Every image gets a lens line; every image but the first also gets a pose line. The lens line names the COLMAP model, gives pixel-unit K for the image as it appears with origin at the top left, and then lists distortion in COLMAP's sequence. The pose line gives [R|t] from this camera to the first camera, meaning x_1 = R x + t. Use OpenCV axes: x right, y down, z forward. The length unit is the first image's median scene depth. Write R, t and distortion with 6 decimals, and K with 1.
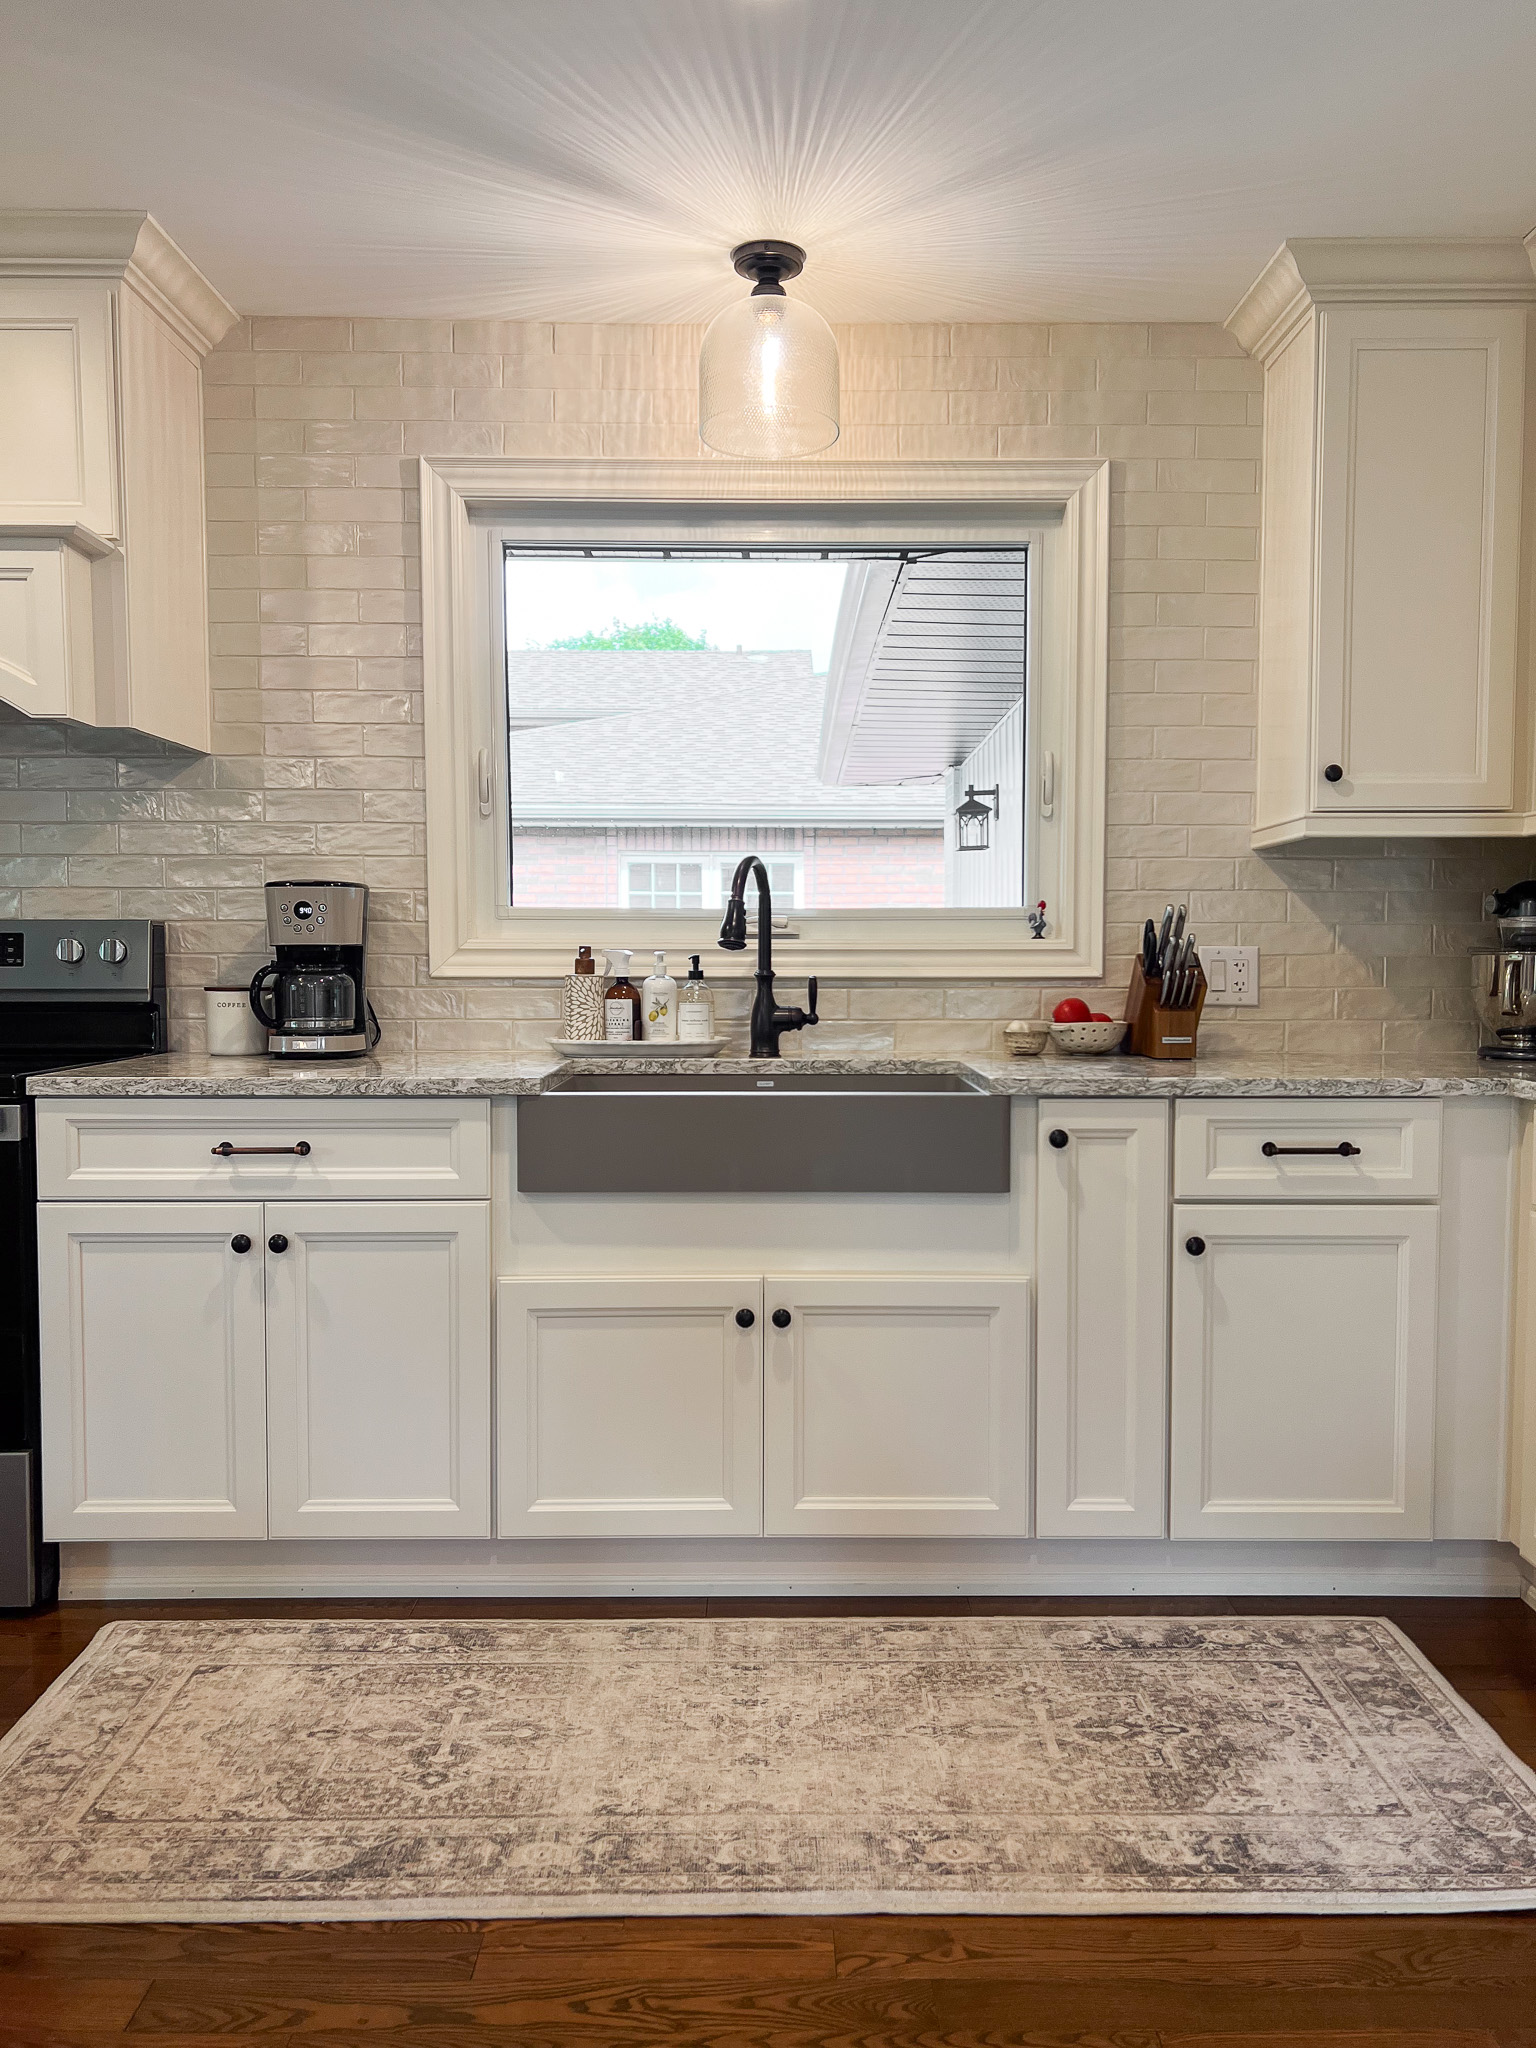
lens RADIAL K [[1537.0, 0, 771.5], [0, 1537.0, 1038.9], [0, 0, 1]] dist [0.051297, -0.043552]
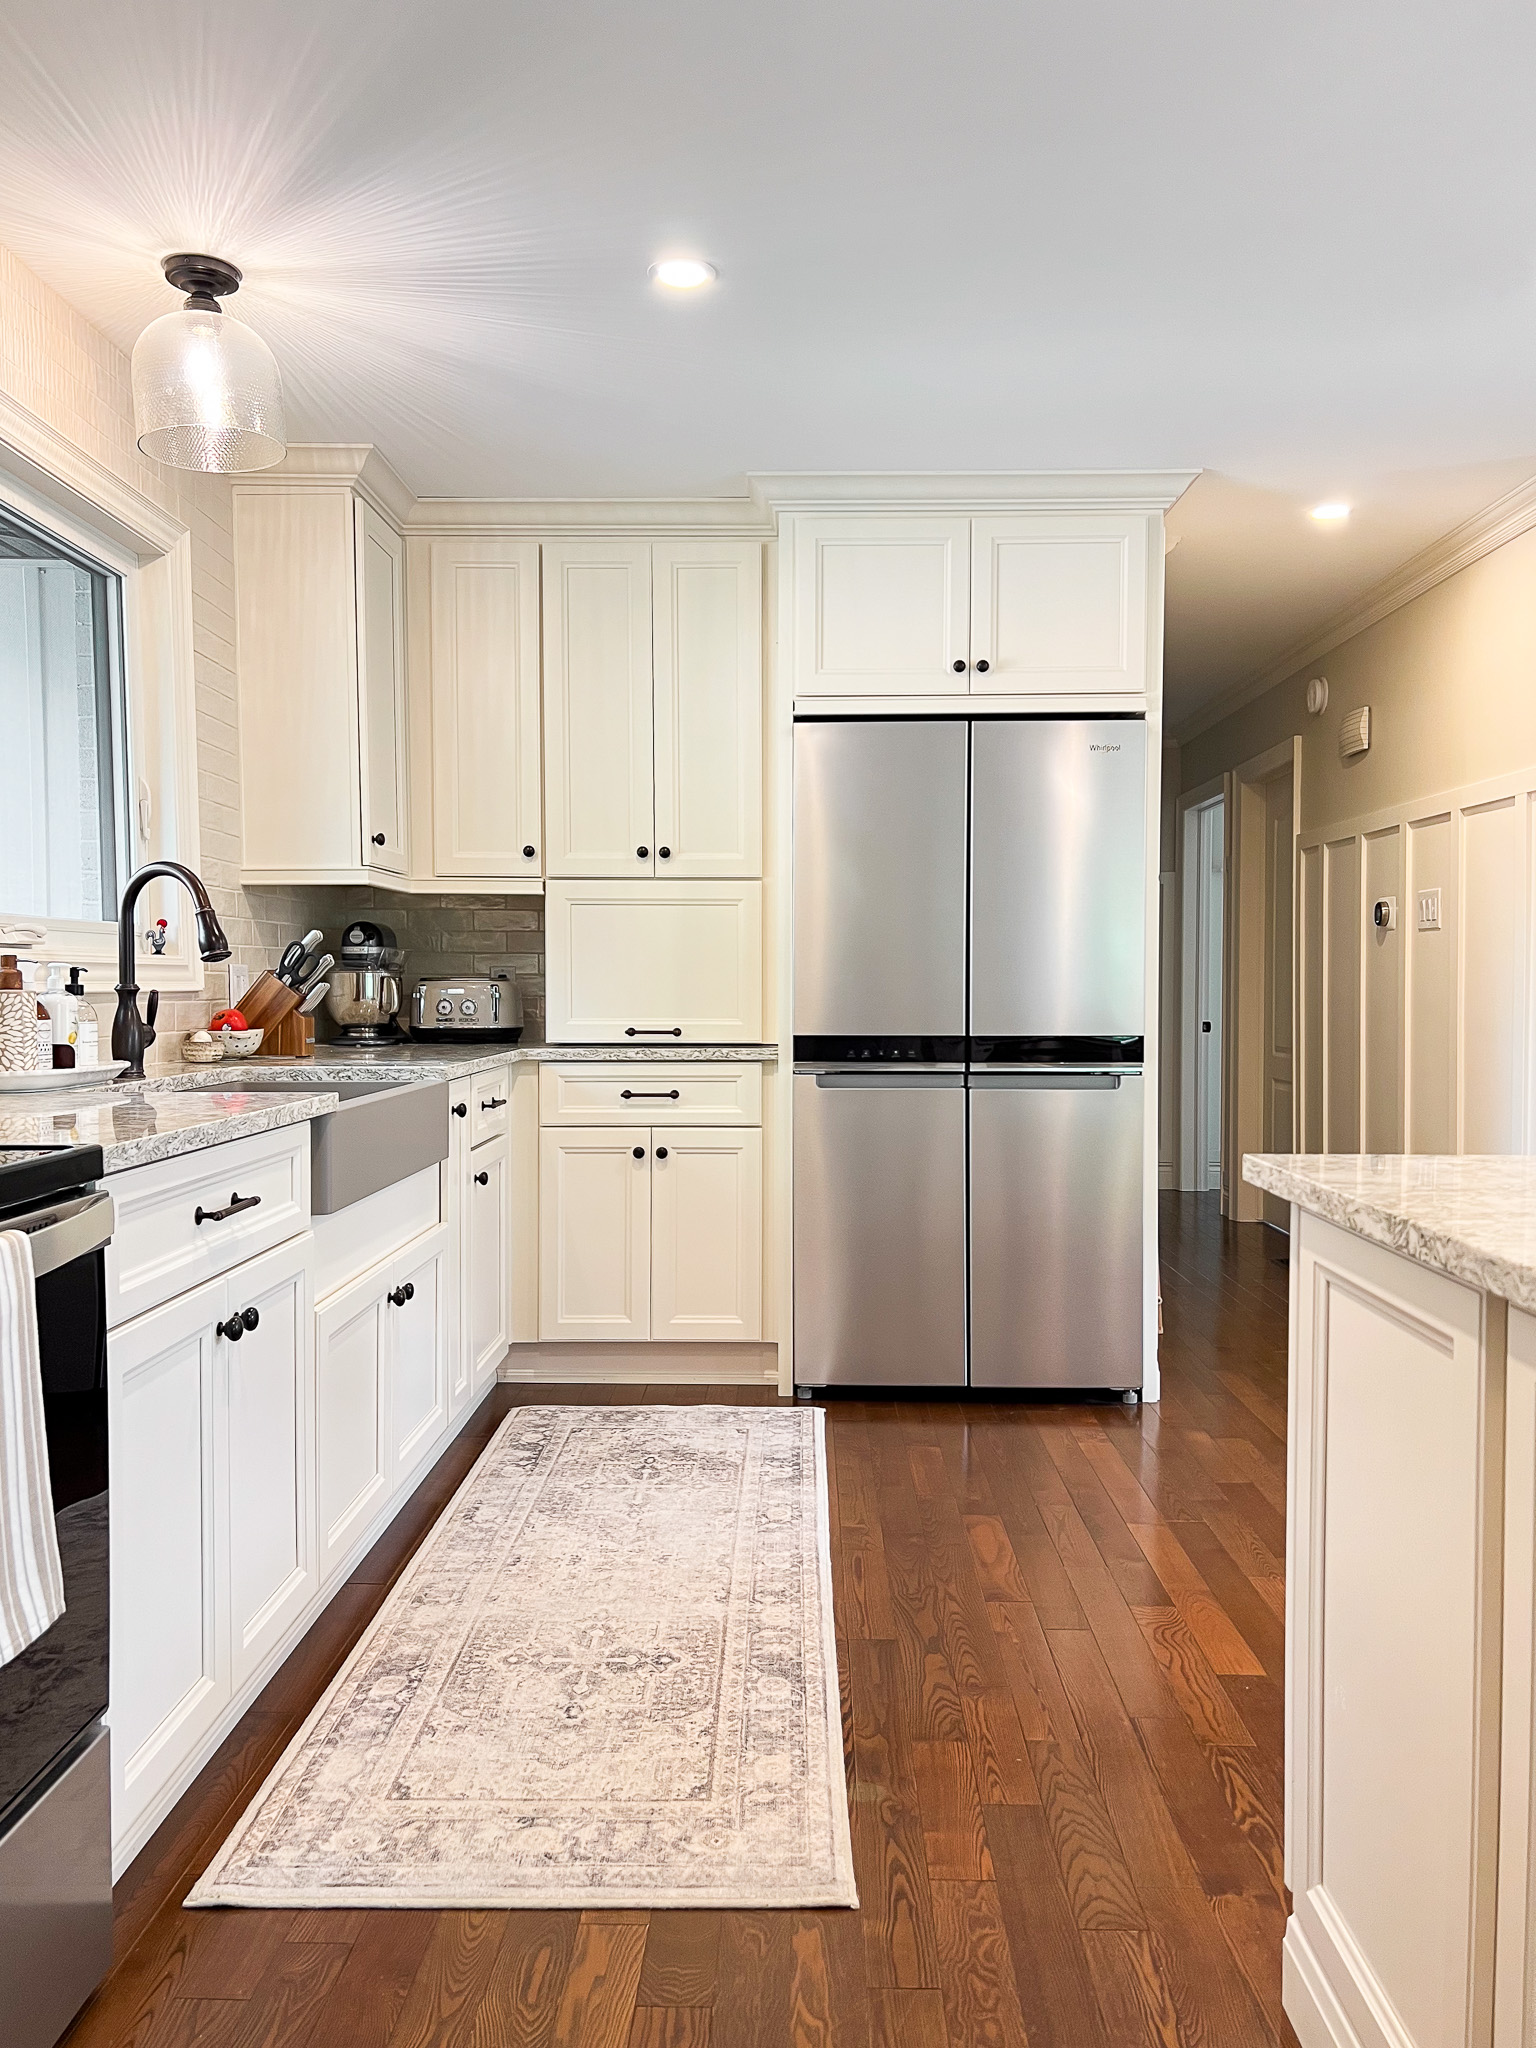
lens RADIAL K [[1578.9, 0, 775.2], [0, 1578.9, 1034.1], [0, 0, 1]] dist [0.039067, -0.045741]
pose [[0.015677, -0.034288, 0.999289, -1.182965], [0.054985, 0.997929, 0.033379, -0.030785], [-0.998364, 0.054423, 0.017530, 0.727024]]
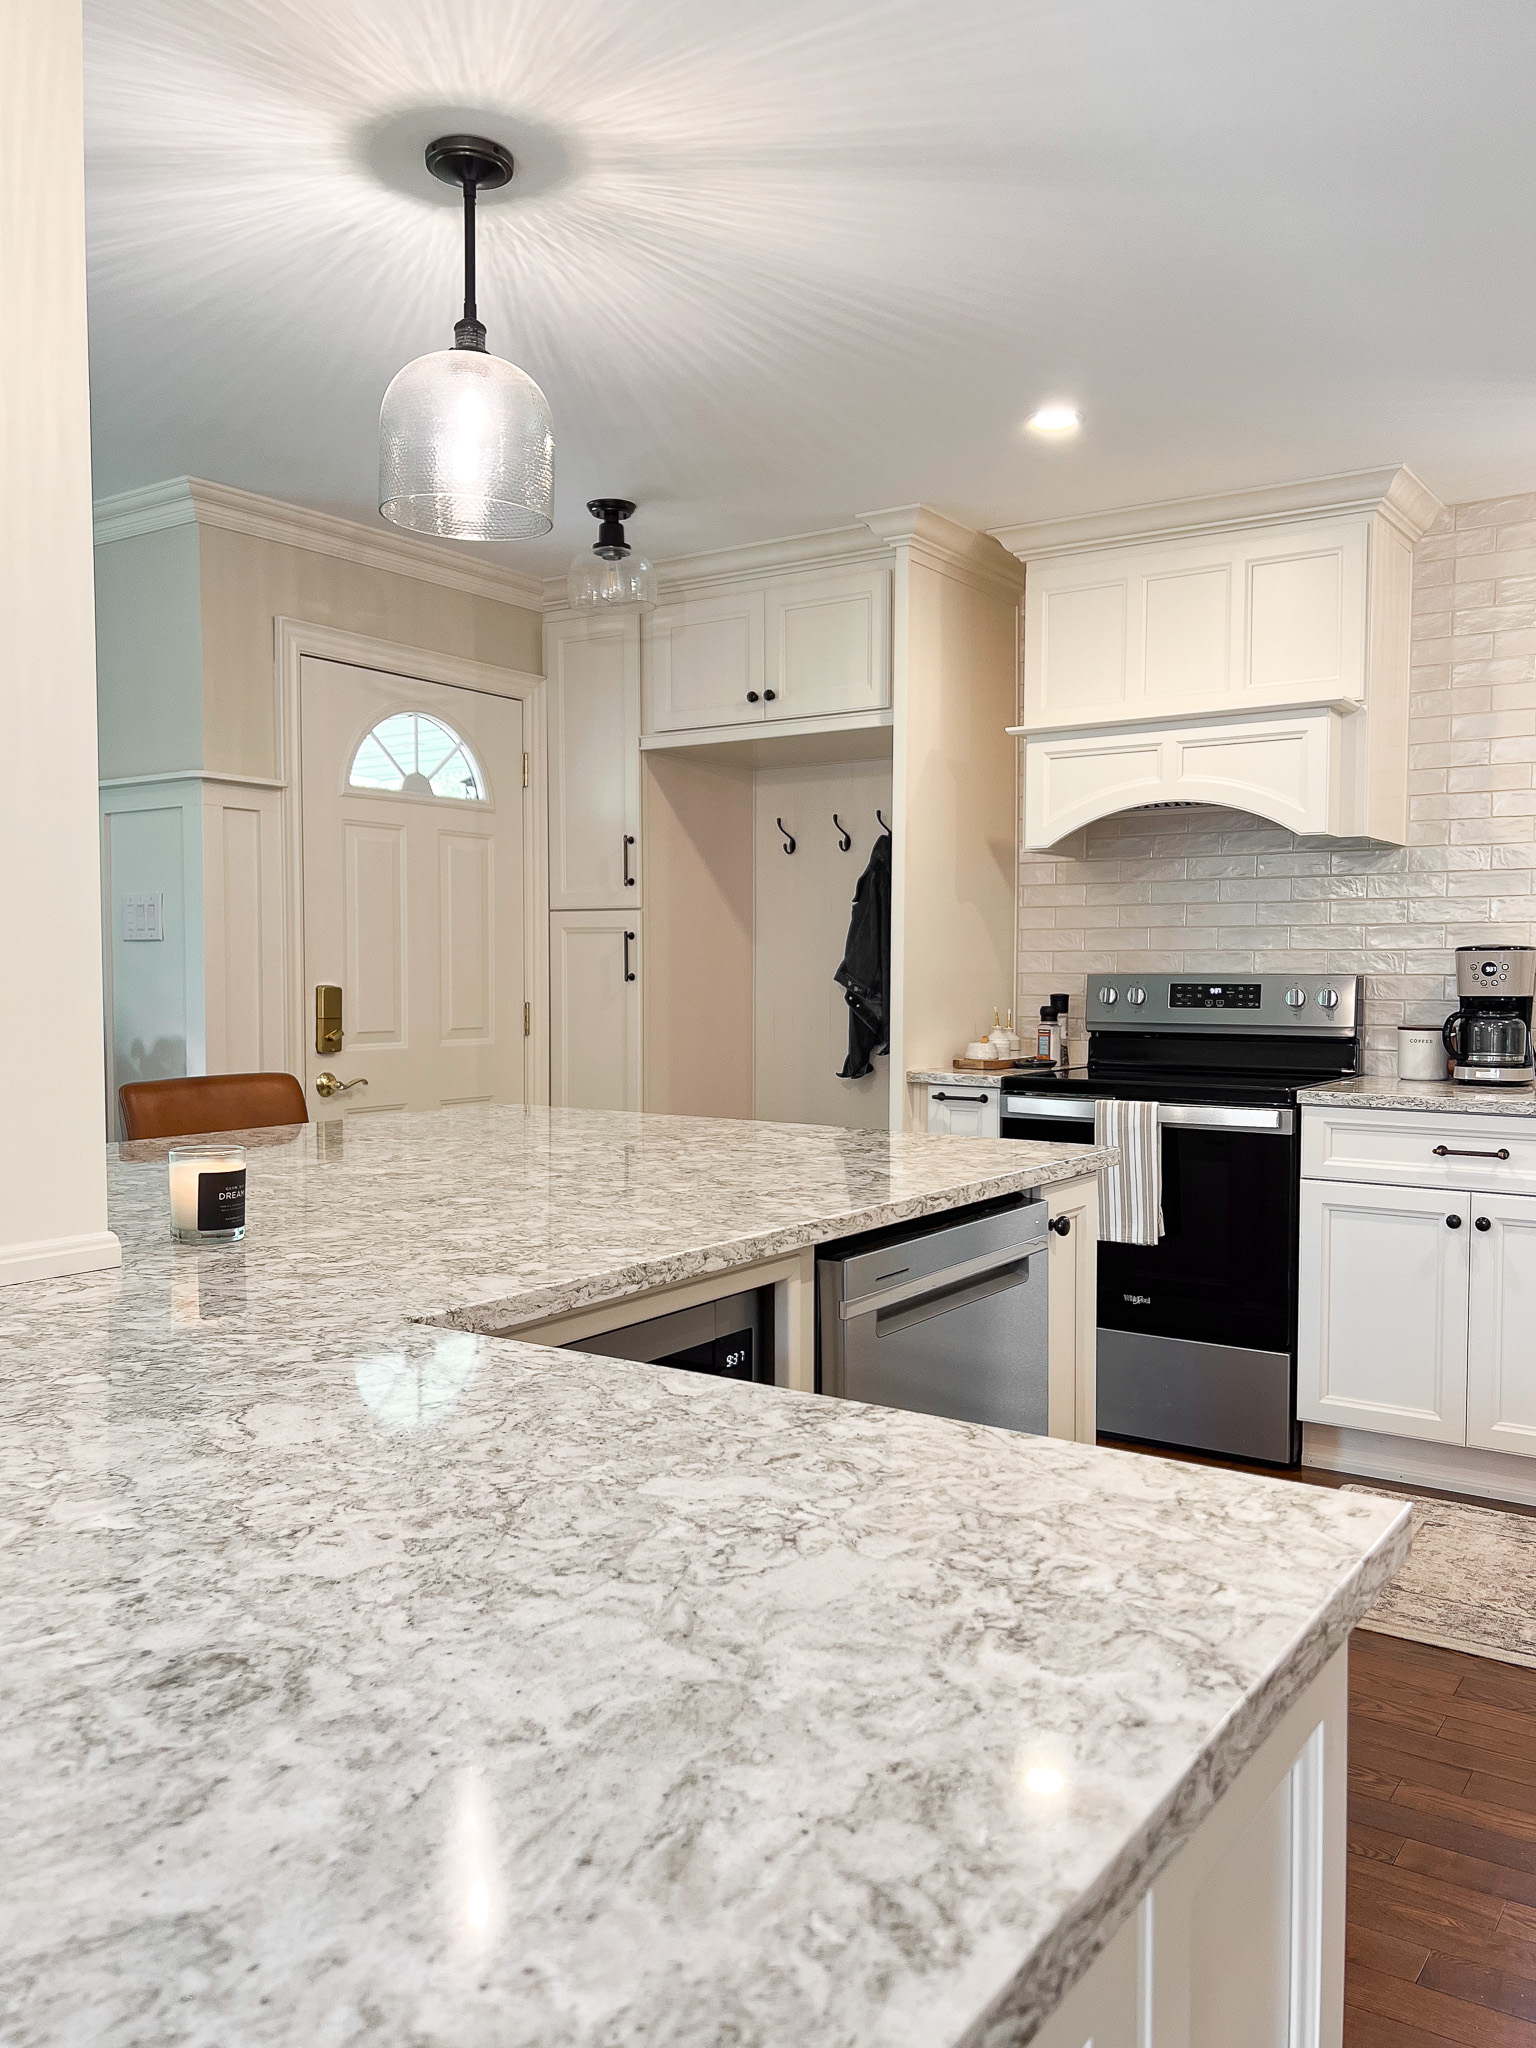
lens RADIAL K [[1578.9, 0, 775.2], [0, 1578.9, 1034.1], [0, 0, 1]] dist [0.039067, -0.045741]
pose [[0.825688, 0.026378, -0.563510, -0.058083], [-0.034462, 0.999399, -0.003714, -0.005194], [0.563074, 0.022486, 0.826101, -0.491640]]
